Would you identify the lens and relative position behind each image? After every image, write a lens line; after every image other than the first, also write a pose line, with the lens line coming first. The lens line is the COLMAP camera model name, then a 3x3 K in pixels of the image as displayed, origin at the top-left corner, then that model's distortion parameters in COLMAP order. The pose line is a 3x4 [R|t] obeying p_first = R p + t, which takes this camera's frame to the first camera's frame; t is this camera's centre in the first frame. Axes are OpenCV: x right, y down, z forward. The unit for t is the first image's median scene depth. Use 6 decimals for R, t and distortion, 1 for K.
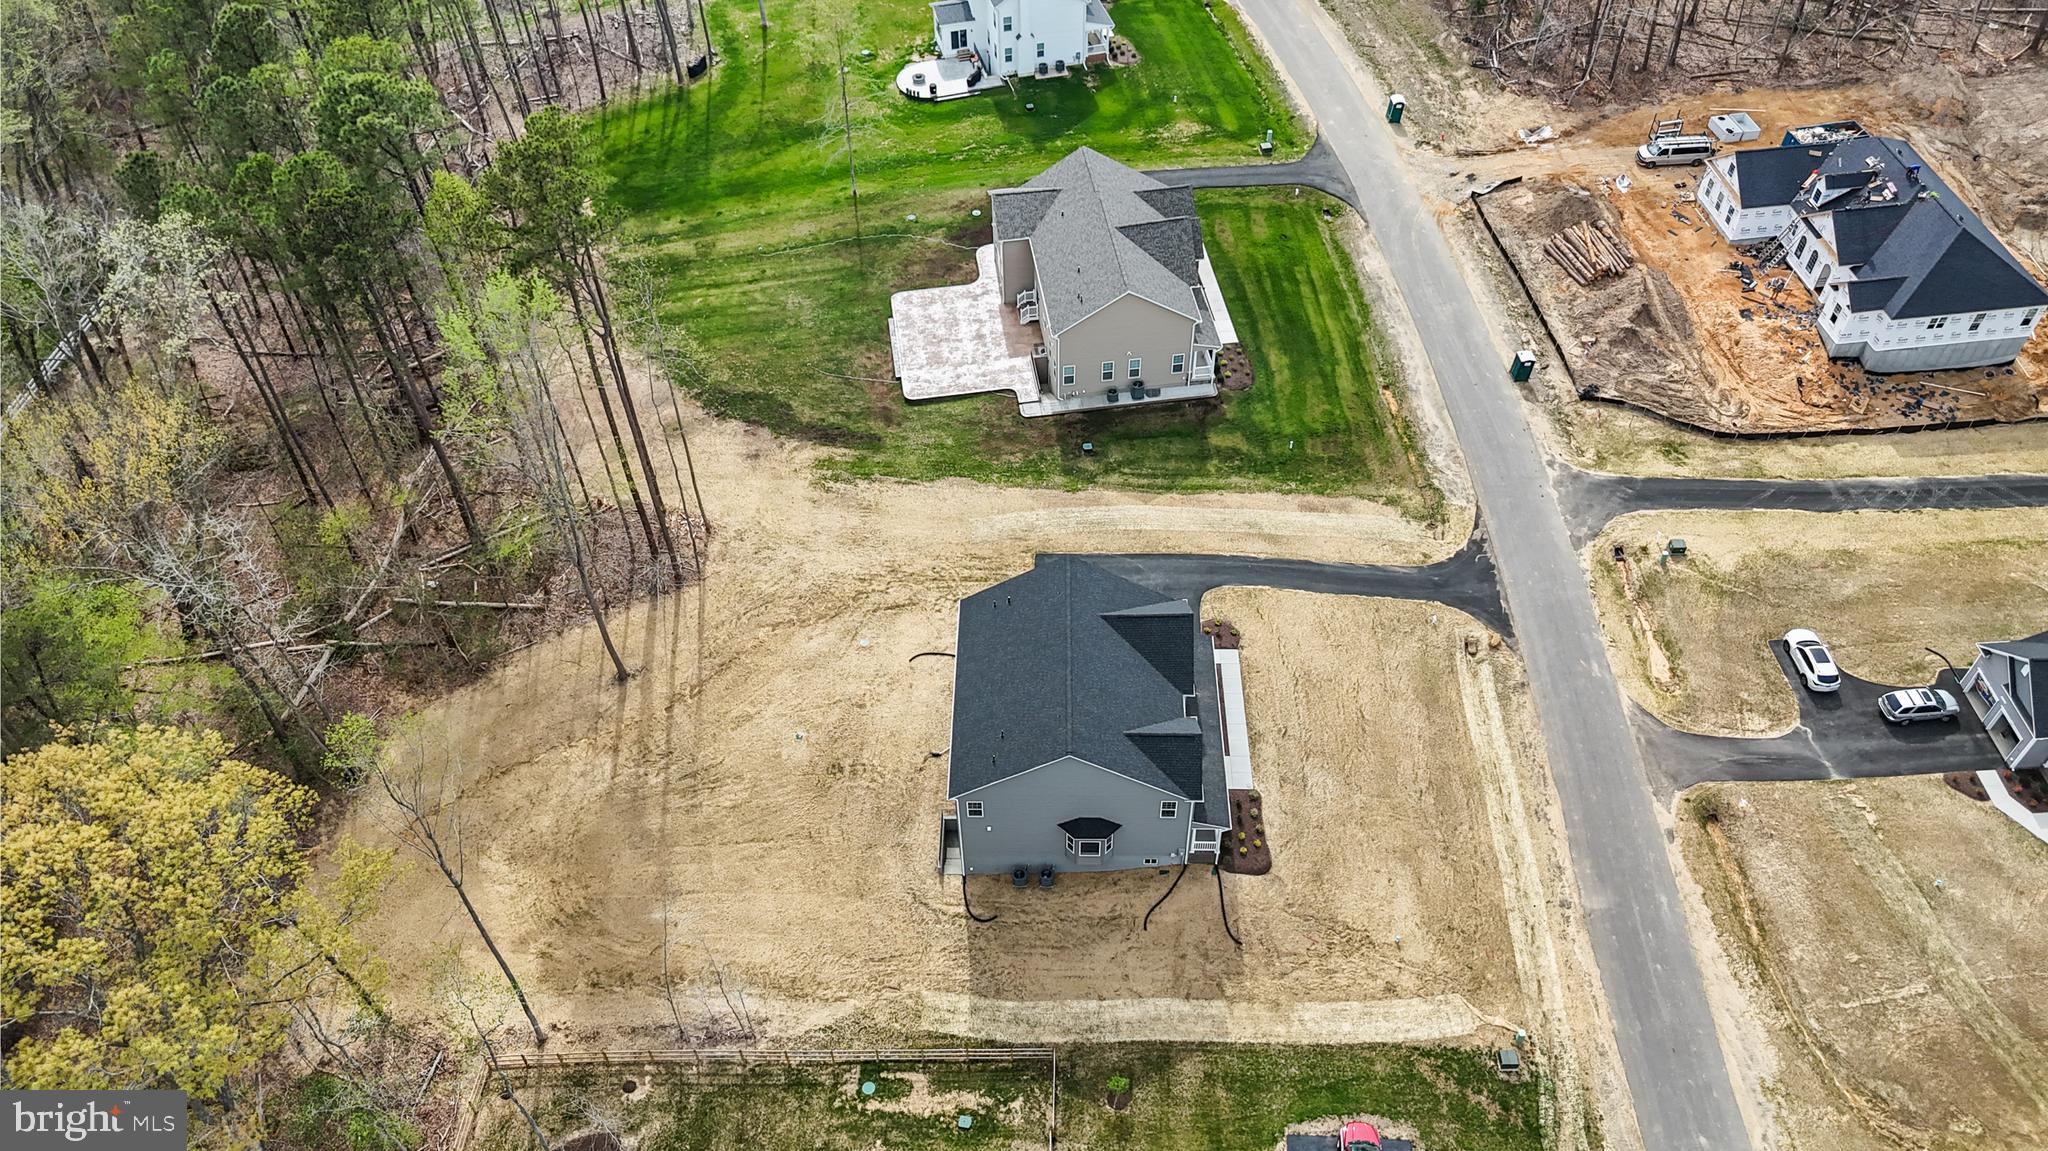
lens RADIAL K [[1531.3, 0, 1030.7], [0, 1531.3, 550.2], [0, 0, 1]] dist [0.055491, -0.066878]
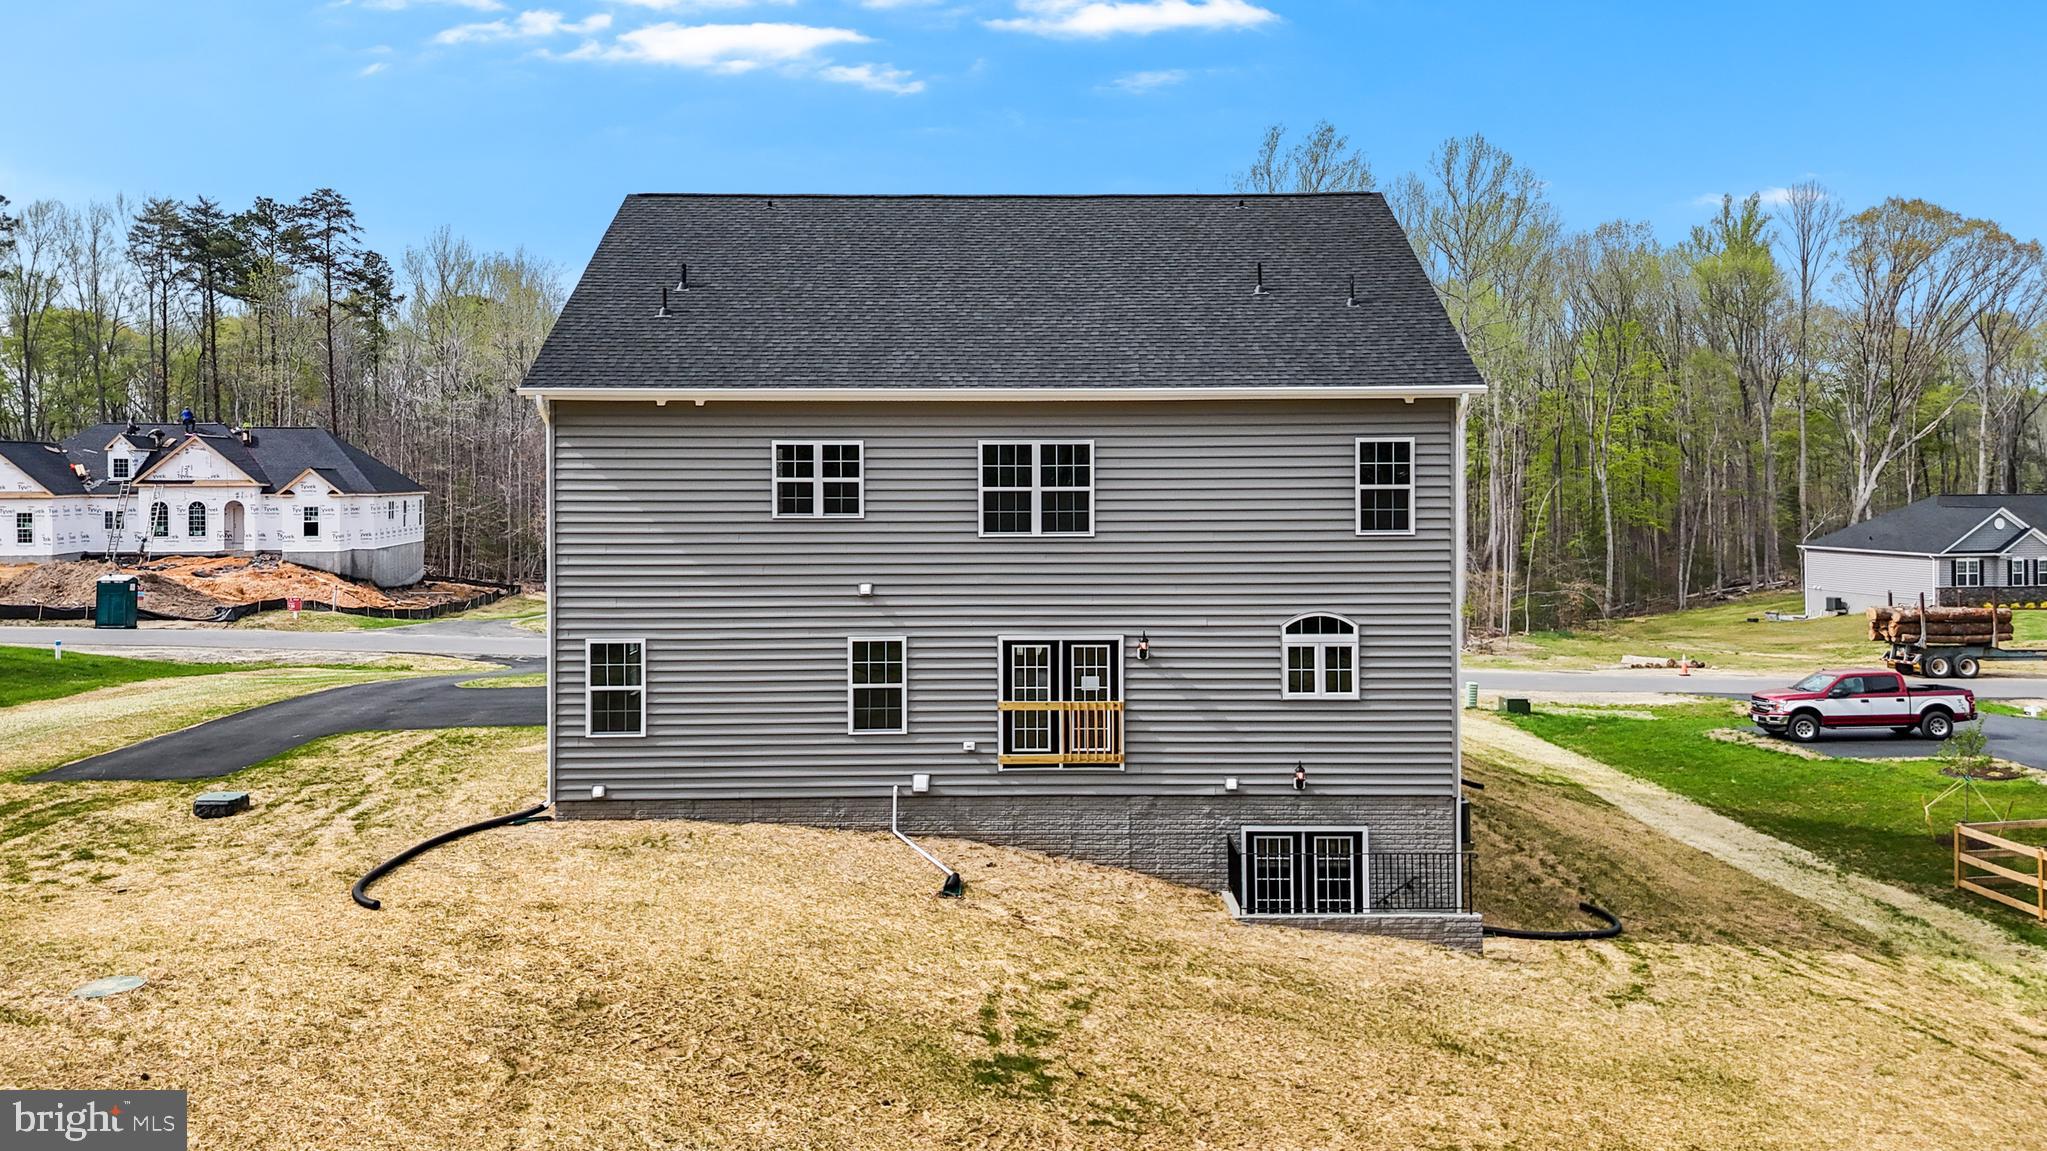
lens RADIAL K [[1535.0, 0, 1022.3], [0, 1535.0, 512.0], [0, 0, 1]] dist [0.061114, -0.082278]
pose [[-0.017368, -0.004462, 0.999839, -0.258872], [0.731304, 0.681870, 0.015746, 0.089421], [-0.681831, 0.731459, -0.008580, 0.852958]]
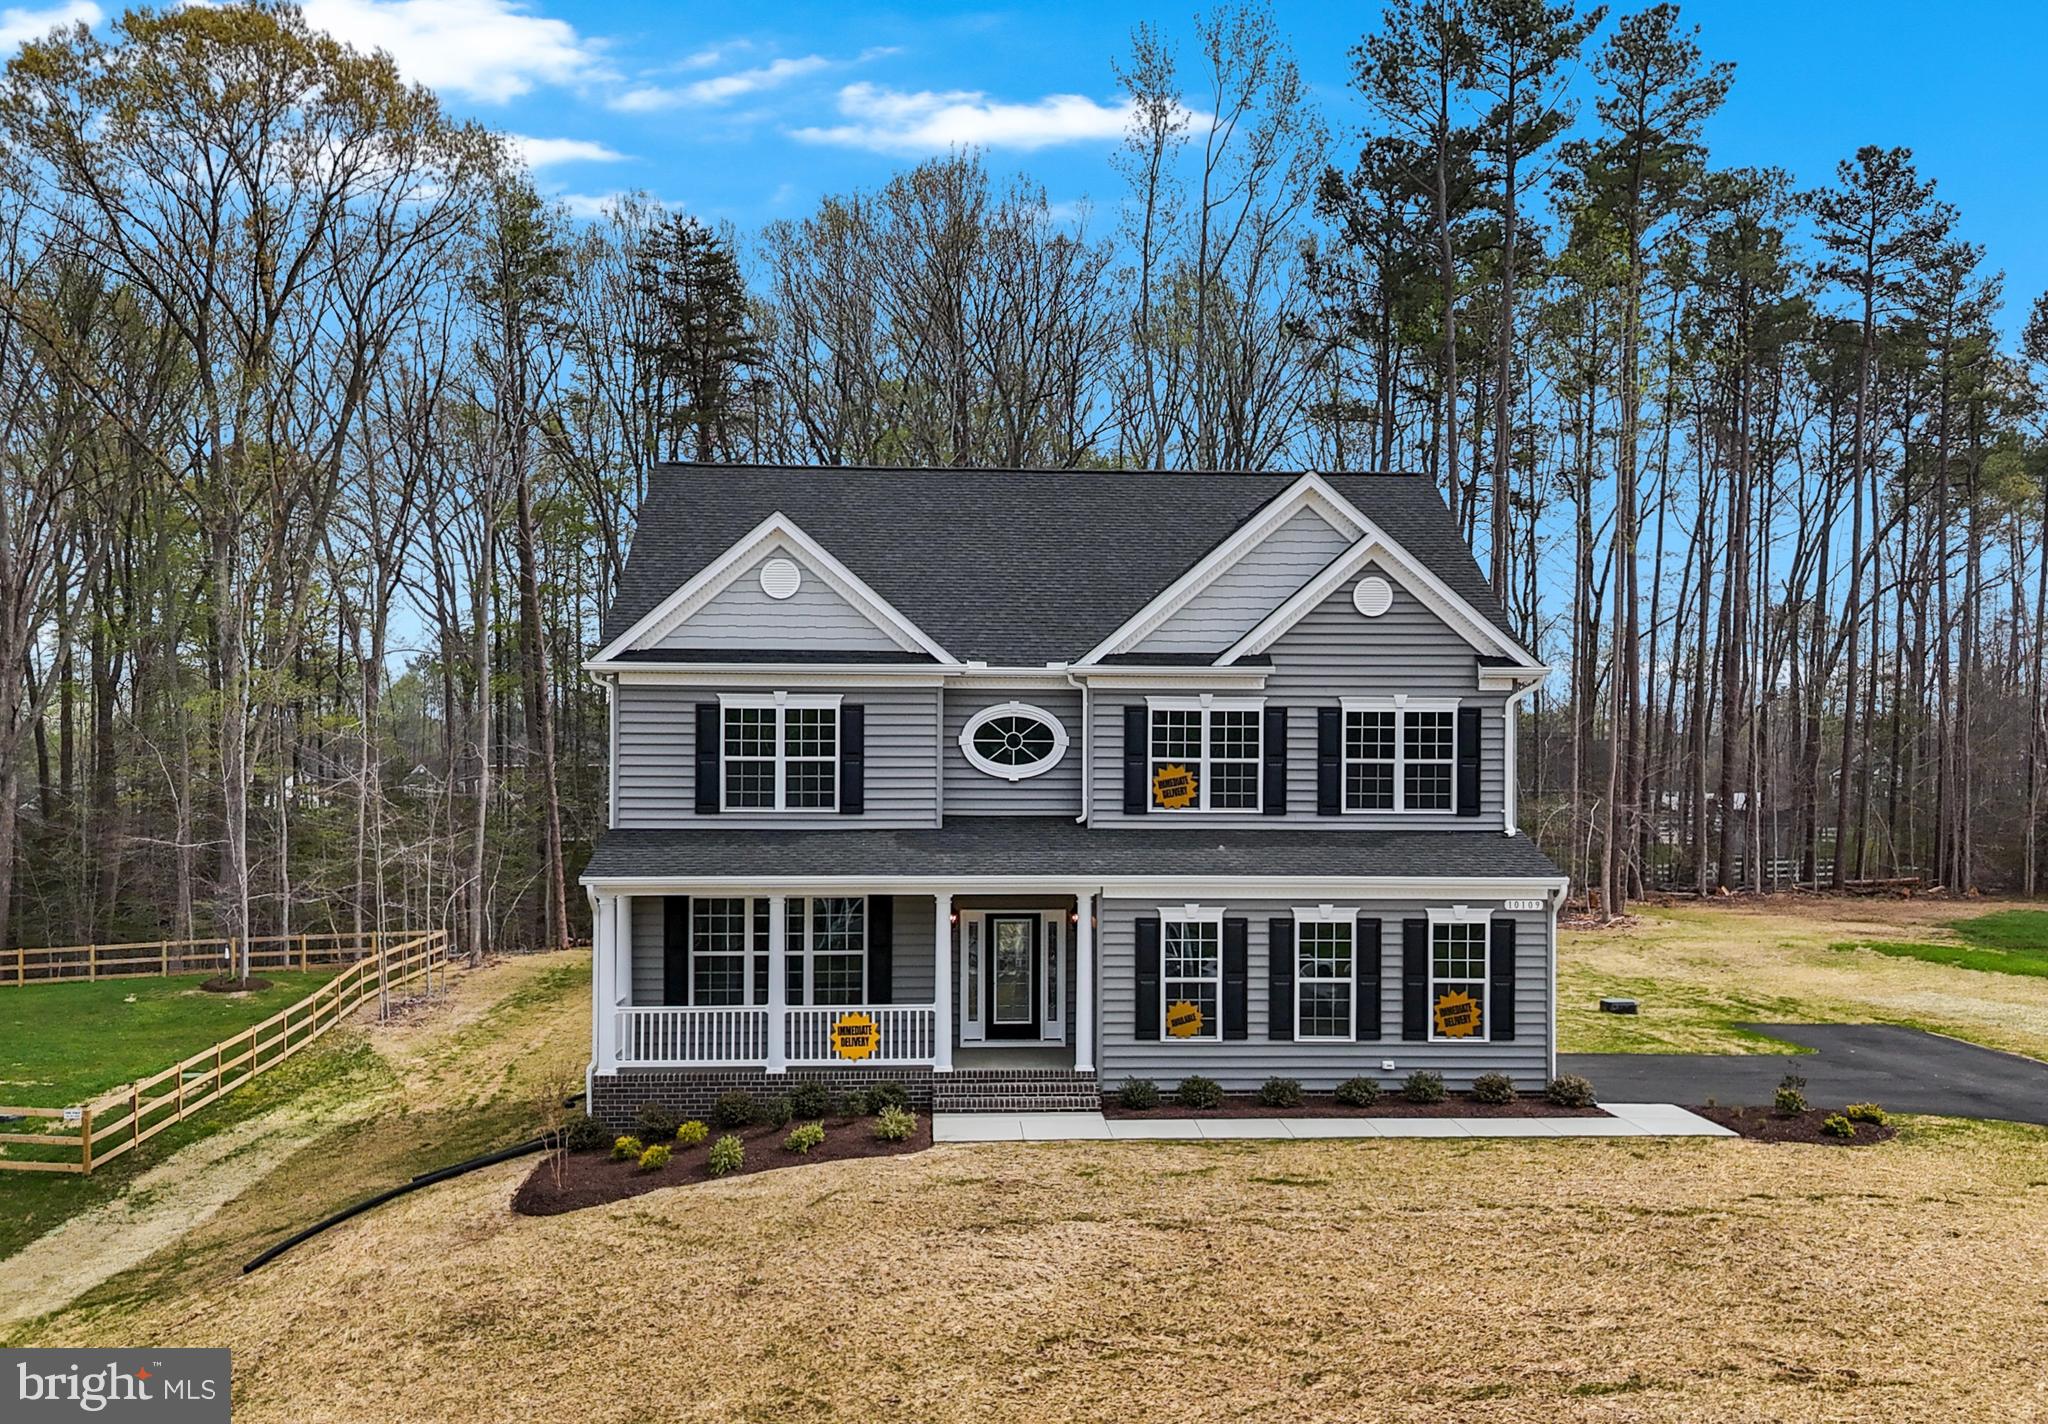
lens RADIAL K [[1959.8, 0, 1041.2], [0, 1959.8, 778.3], [0, 0, 1]] dist [0.065224, -0.121051]
pose [[0.066913, 0.014137, -0.997659, 0.367615], [-0.730446, 0.681837, -0.039329, 0.104271], [0.679685, 0.731367, 0.055950, 0.830503]]
